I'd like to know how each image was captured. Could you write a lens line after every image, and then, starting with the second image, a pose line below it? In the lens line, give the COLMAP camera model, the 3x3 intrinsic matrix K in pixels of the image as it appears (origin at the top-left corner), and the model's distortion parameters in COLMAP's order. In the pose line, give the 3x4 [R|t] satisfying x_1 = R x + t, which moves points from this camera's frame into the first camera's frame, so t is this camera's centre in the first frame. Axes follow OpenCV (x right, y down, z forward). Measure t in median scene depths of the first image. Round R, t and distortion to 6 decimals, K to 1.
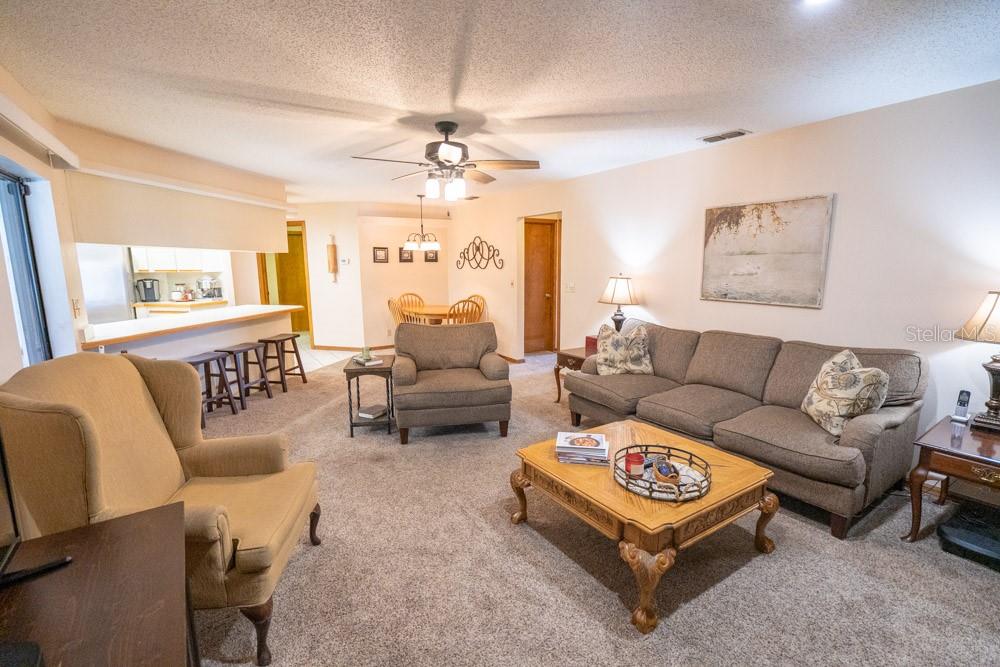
lens RADIAL K [[450.2, 0, 499.7], [0, 450.2, 335.7], [0, 0, 1]] dist [-0.002982, 0.000479]
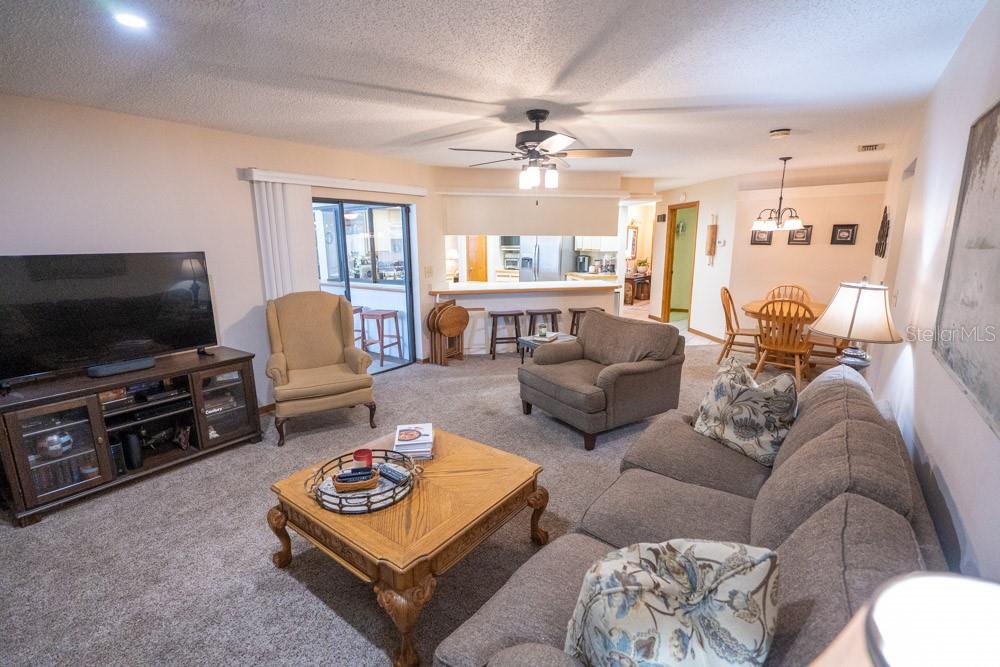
lens RADIAL K [[450.2, 0, 499.7], [0, 450.2, 335.7], [0, 0, 1]] dist [-0.002982, 0.000479]
pose [[0.344353, 0.196872, -0.917966, 0.710403], [-0.146695, 0.977040, 0.154512, -0.105389], [0.927309, 0.081455, 0.365327, 0.494129]]
